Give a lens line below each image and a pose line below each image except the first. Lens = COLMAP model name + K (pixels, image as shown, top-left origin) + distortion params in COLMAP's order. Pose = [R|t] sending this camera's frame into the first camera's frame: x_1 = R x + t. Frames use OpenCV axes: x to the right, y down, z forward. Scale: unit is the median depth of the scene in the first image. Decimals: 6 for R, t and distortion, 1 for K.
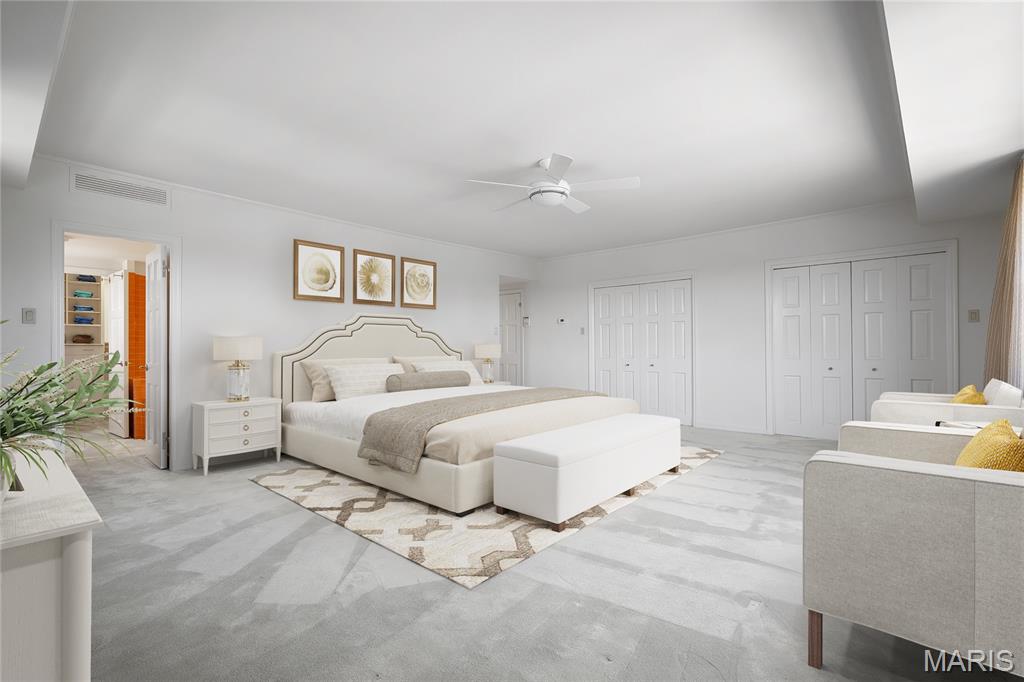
lens RADIAL K [[469.6, 0, 508.6], [0, 469.6, 344.3], [0, 0, 1]] dist [-0.003977, -0.000404]
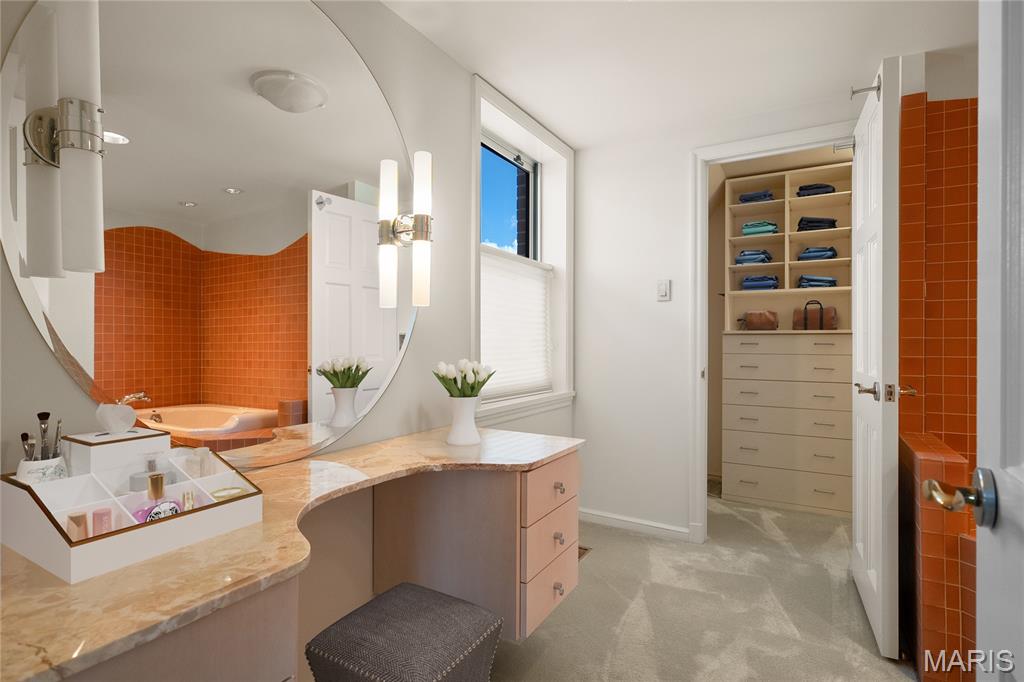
lens RADIAL K [[521.4, 0, 506.1], [0, 521.4, 344.6], [0, 0, 1]] dist [-0.005066, 0.000571]
pose [[0.187091, -0.002980, -0.982338, -0.536697], [0.015480, 0.999880, -0.000085, 0.008668], [0.982221, -0.015190, 0.187114, 0.694344]]
